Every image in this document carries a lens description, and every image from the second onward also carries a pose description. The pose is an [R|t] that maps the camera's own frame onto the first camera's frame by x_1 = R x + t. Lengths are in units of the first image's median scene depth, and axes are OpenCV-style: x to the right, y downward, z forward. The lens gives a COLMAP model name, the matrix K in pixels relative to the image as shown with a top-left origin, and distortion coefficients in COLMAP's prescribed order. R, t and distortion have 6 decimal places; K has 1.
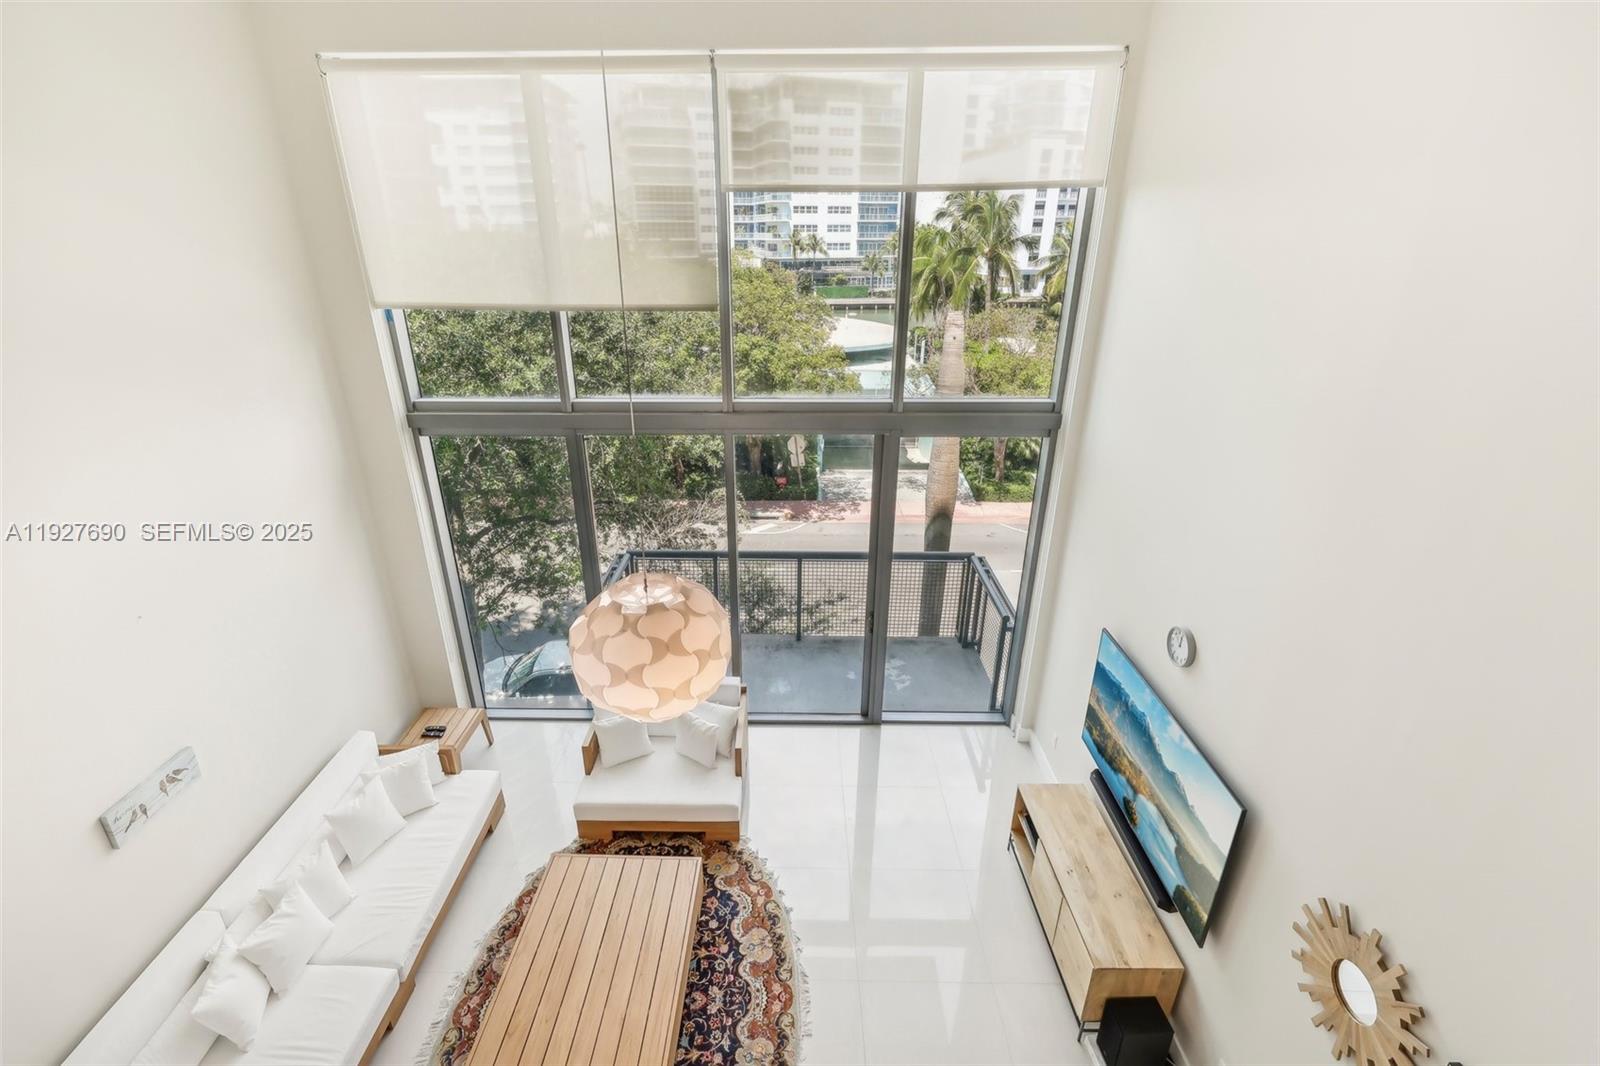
lens RADIAL K [[702.5, 0, 782.5], [0, 702.5, 513.9], [0, 0, 1]] dist [-0.007465, 0.003154]
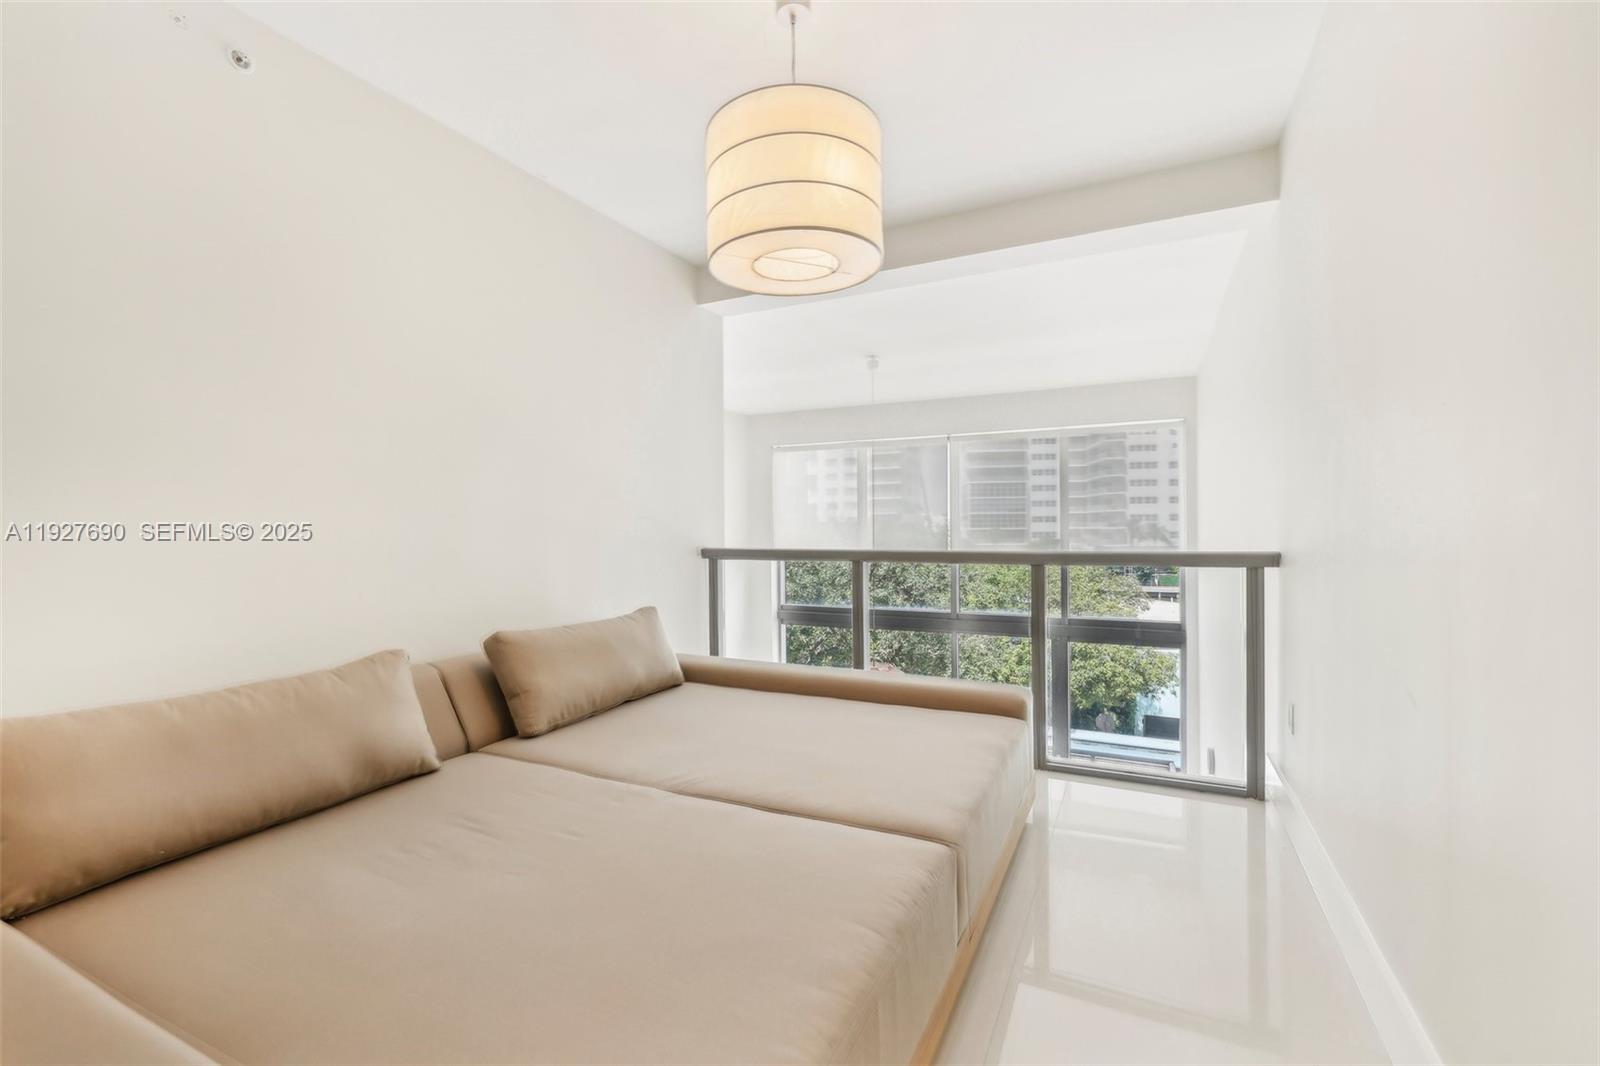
lens RADIAL K [[702.5, 0, 776.7], [0, 702.5, 518.8], [0, 0, 1]] dist [-0.007465, 0.003154]
pose [[0.893105, -0.010842, -0.449717, 0.134930], [-0.160280, 0.926431, -0.340640, 0.118315], [0.420325, 0.376308, 0.825663, -0.284378]]
